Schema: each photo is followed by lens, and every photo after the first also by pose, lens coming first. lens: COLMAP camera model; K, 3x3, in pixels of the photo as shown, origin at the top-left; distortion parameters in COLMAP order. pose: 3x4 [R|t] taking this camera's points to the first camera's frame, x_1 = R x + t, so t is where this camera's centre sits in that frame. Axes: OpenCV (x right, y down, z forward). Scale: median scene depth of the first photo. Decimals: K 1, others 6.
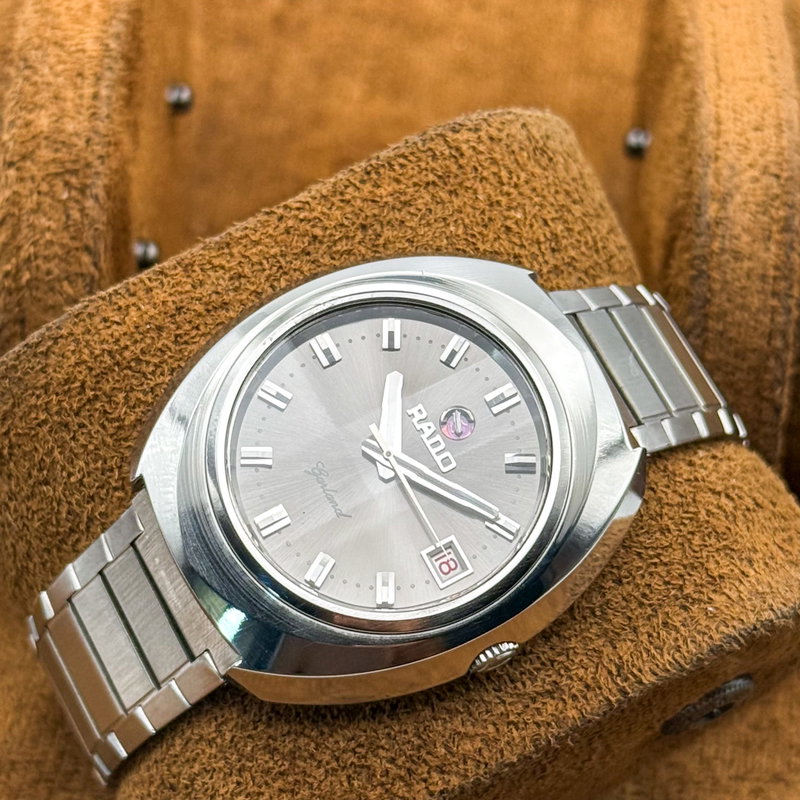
lens RADIAL K [[2583.0, 0, 400.0], [0, 2583.0, 400.0], [0, 0, 1]] dist [0.164529, -1.157191]
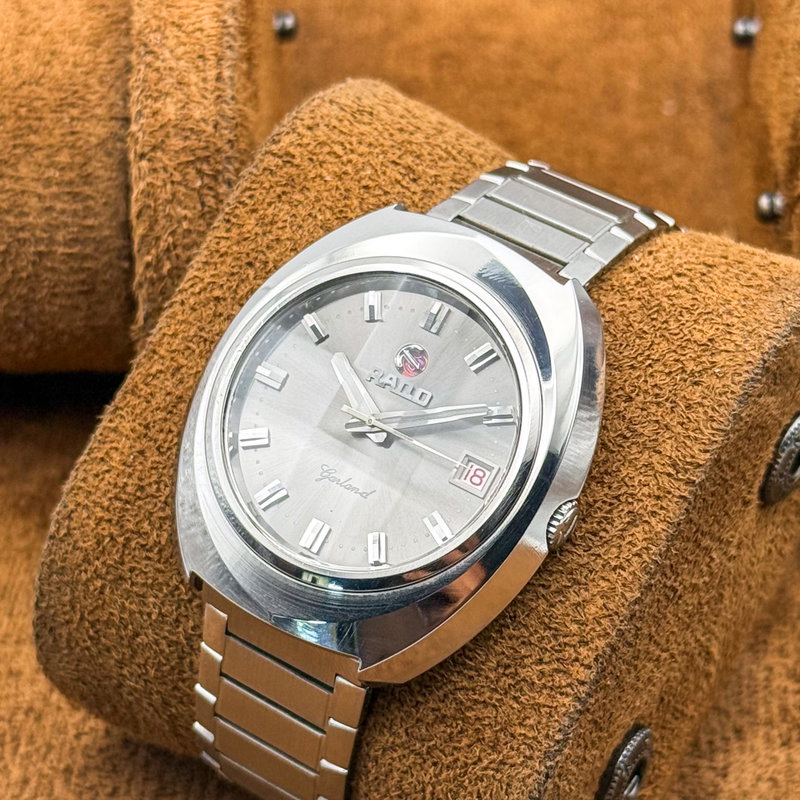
lens RADIAL K [[2583.0, 0, 400.0], [0, 2583.0, 400.0], [0, 0, 1]] dist [0.164529, -1.157191]
pose [[0.820732, -0.568063, -0.060854, 0.070033], [0.563173, 0.822352, -0.081073, 0.100155], [0.096097, 0.032268, 0.994849, -0.039741]]
